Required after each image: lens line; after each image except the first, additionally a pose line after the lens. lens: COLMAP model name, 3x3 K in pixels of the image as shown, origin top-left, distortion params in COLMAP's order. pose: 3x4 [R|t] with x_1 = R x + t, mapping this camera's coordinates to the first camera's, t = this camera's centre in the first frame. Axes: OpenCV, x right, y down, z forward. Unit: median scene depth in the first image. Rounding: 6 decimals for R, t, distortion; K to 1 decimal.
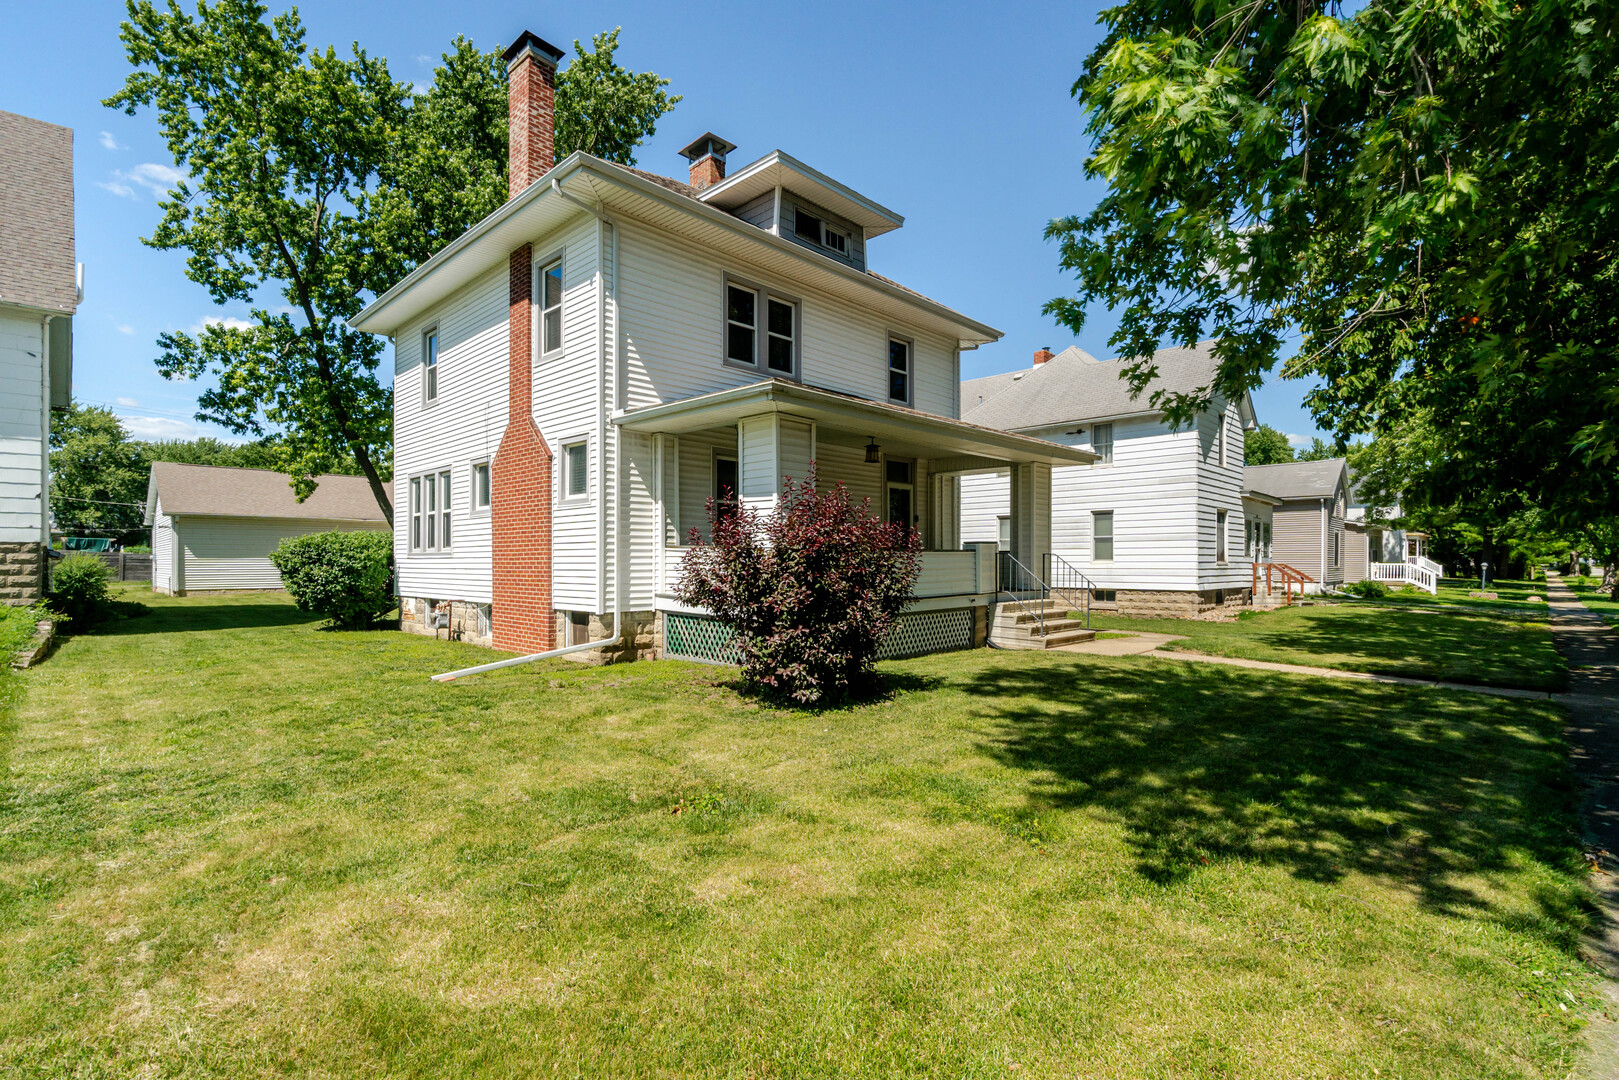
lens RADIAL K [[749.5, 0, 797.6], [0, 749.5, 558.5], [0, 0, 1]] dist [-0.000257, -0.002397]
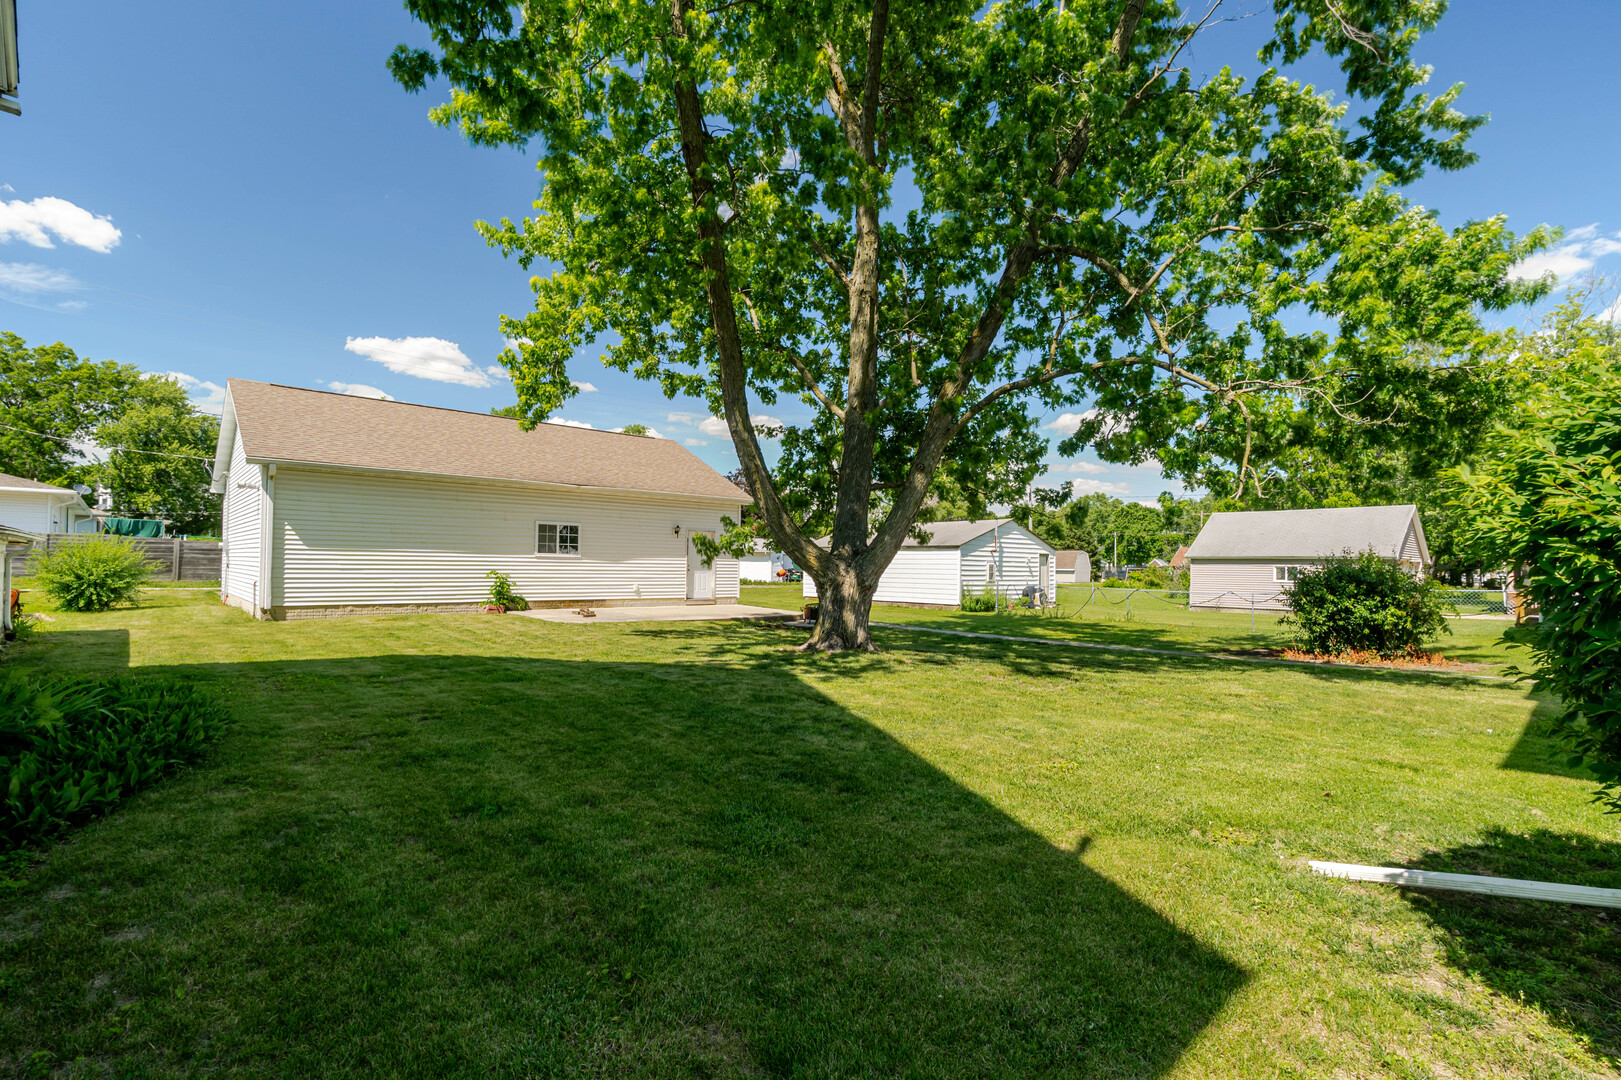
lens RADIAL K [[750.4, 0, 802.8], [0, 750.4, 549.5], [0, 0, 1]] dist [-0.000257, -0.002397]
pose [[0.998777, 0.013169, -0.047665, -0.162739], [-0.013836, 0.999810, -0.013695, 0.001412], [0.047476, 0.014338, 0.998769, 0.186227]]
